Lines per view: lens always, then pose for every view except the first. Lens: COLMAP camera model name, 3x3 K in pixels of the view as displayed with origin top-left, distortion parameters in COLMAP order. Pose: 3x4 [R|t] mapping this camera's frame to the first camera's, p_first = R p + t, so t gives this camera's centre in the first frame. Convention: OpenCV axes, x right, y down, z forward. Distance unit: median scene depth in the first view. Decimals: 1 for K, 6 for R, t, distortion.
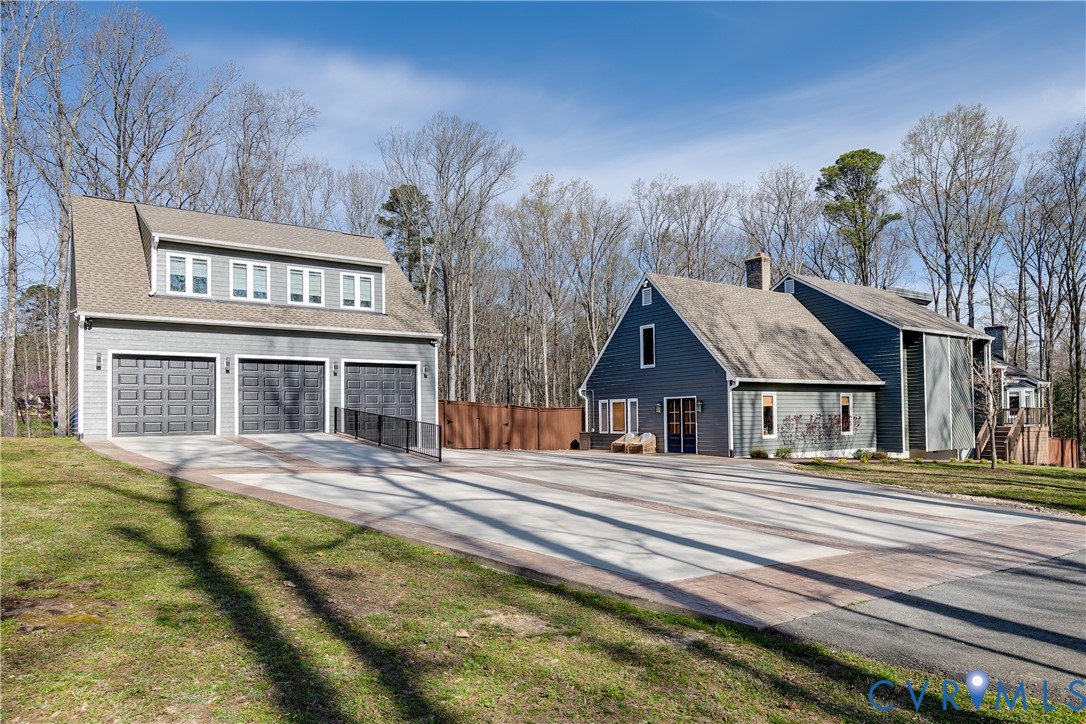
lens RADIAL K [[723.1, 0, 542.9], [0, 723.1, 408.3], [0, 0, 1]] dist [-0.004853, -0.002395]
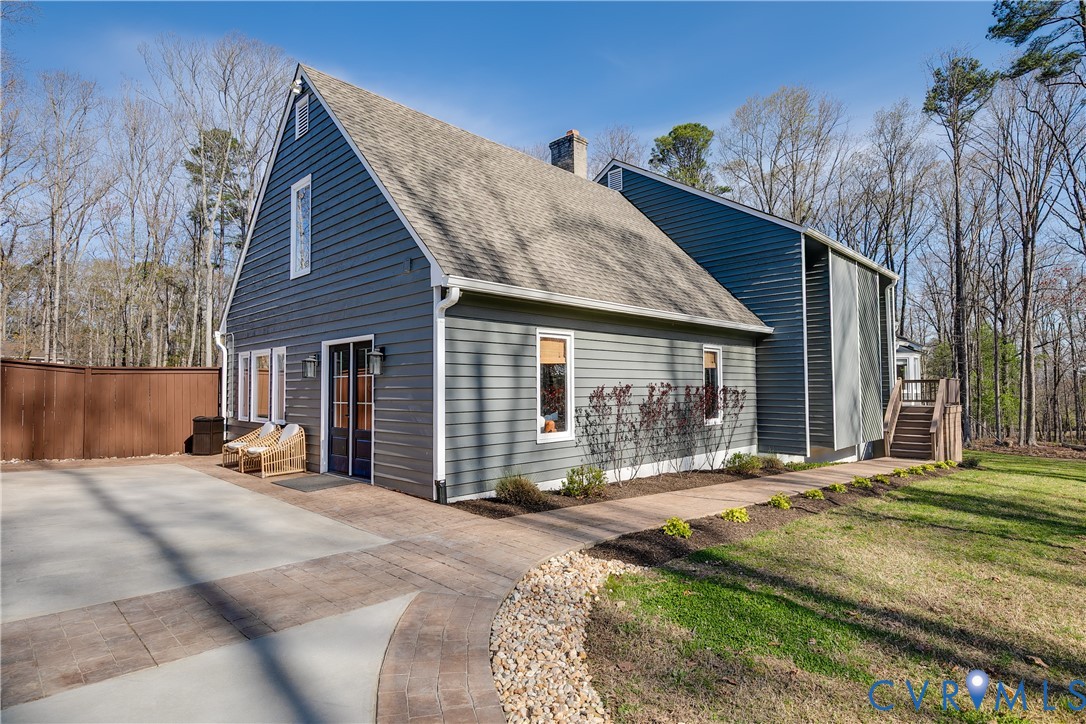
lens RADIAL K [[581.4, 0, 543.0], [0, 581.4, 362.0], [0, 0, 1]] dist [-0.029304, -0.000010]
pose [[0.982909, 0.015974, 0.183395, 0.228173], [-0.009759, 0.999349, -0.034742, 0.007365], [-0.183831, 0.032358, 0.982425, 0.631164]]
